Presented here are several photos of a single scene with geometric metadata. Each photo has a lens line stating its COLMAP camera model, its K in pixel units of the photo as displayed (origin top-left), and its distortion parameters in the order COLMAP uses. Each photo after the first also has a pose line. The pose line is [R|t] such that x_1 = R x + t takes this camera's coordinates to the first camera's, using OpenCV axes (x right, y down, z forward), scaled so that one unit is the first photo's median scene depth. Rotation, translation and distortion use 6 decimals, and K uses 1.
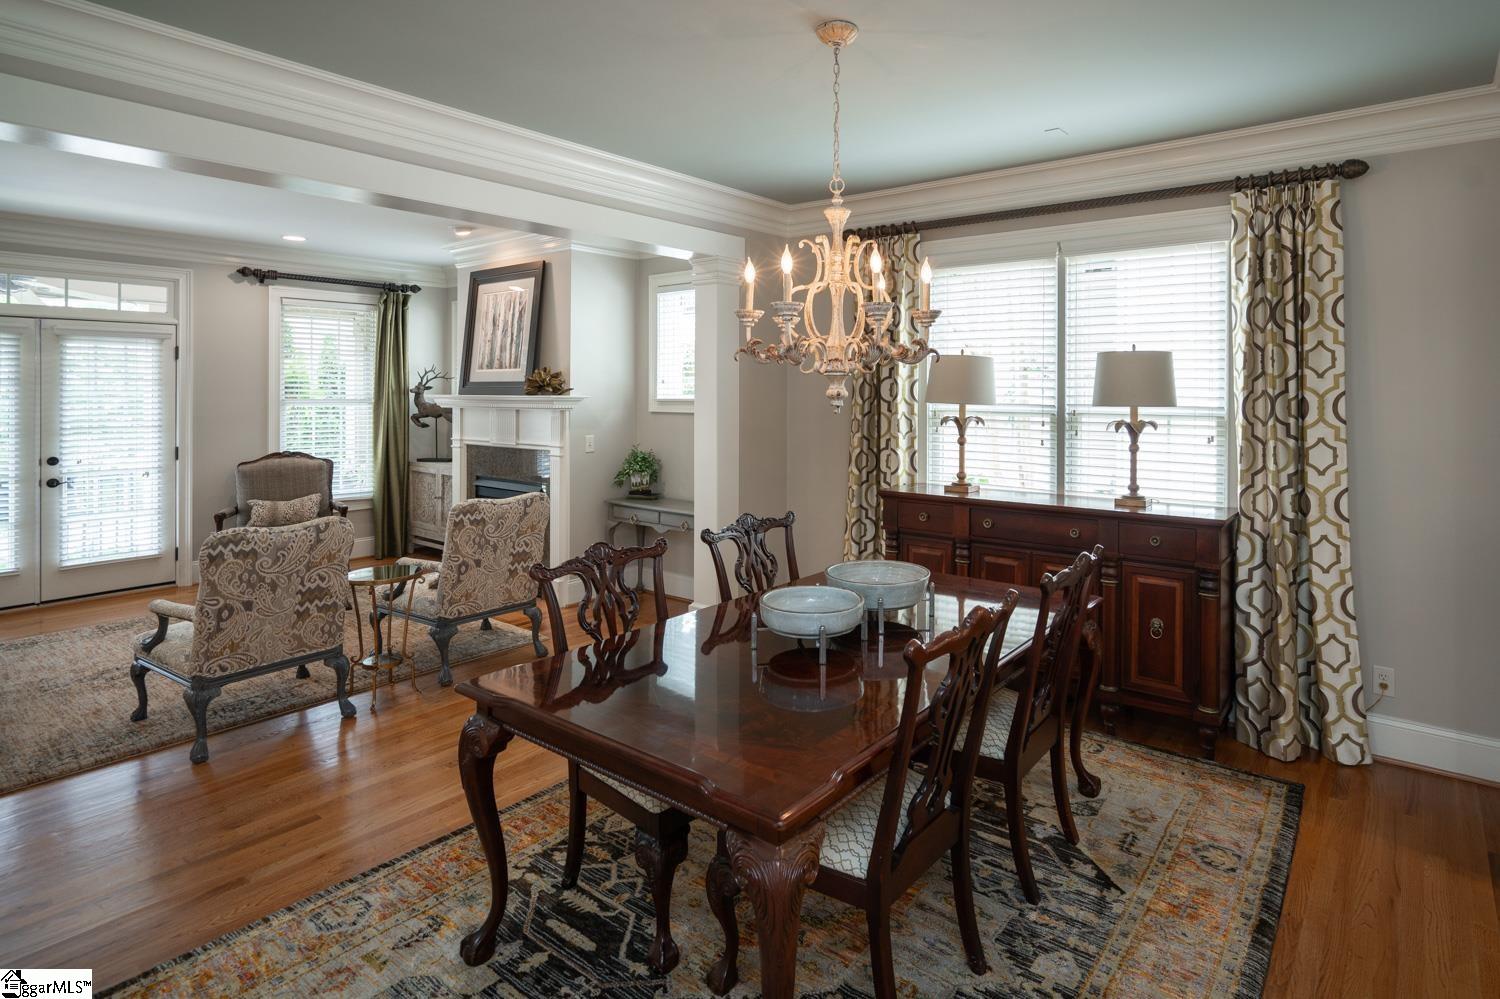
lens RADIAL K [[787.0, 0, 842.2], [0, 787.0, 386.7], [0, 0, 1]] dist [-0.008127, 0.001671]
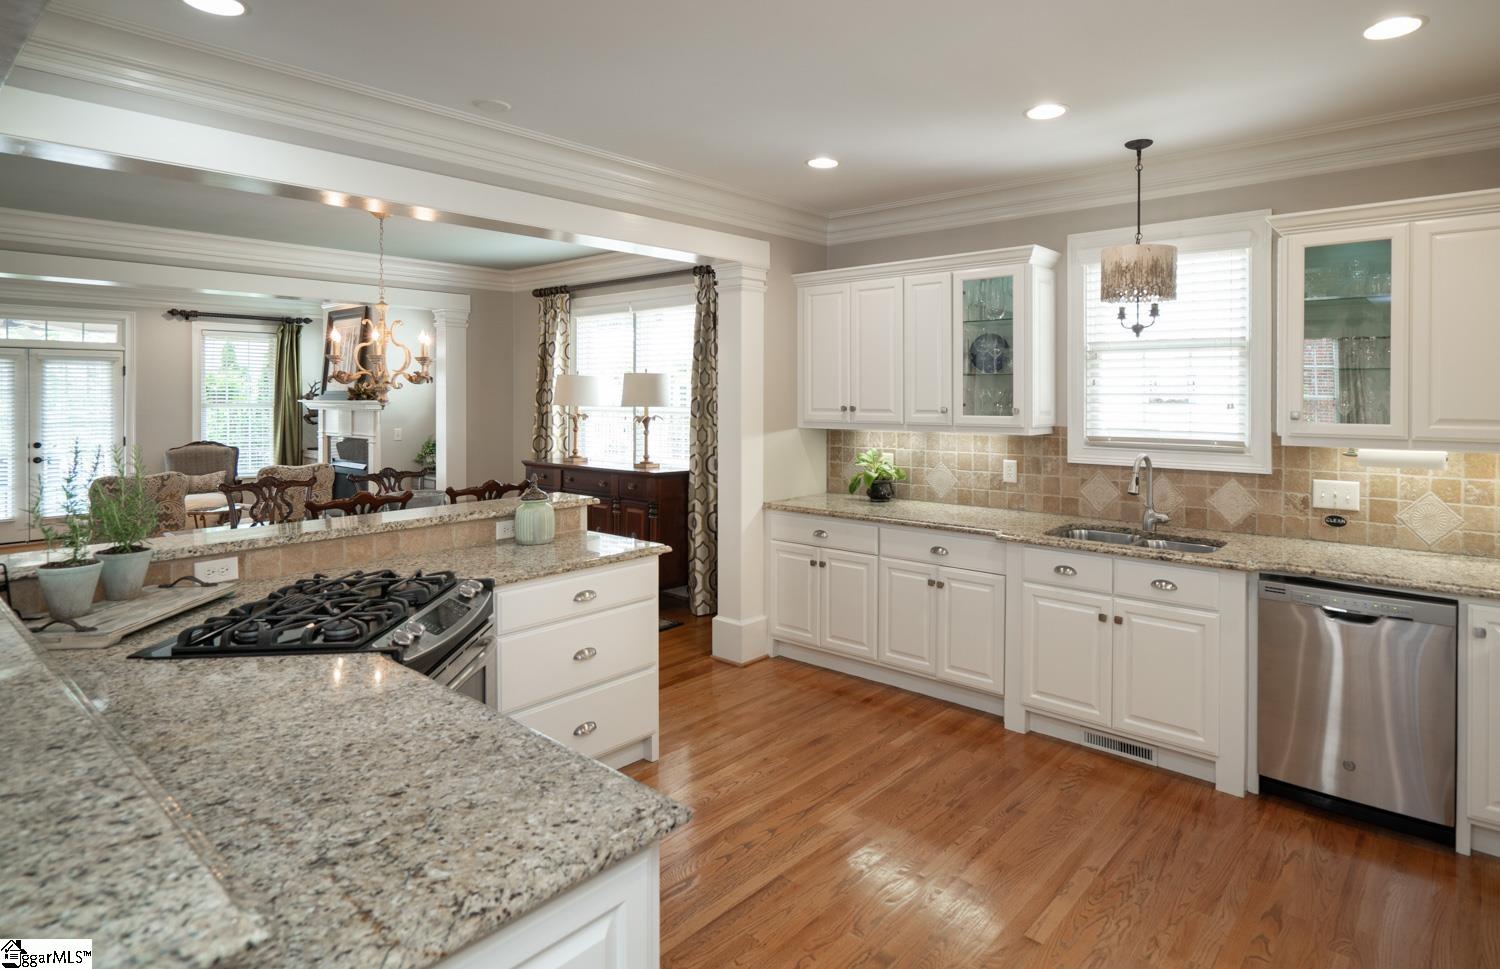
lens RADIAL K [[811.3, 0, 830.6], [0, 811.3, 393.8], [0, 0, 1]] dist [-0.001064, -0.000200]
pose [[0.998351, -0.001519, -0.057380, 0.544081], [0.001681, 0.999995, 0.002785, -0.003558], [0.057375, -0.002877, 0.998349, -0.417775]]
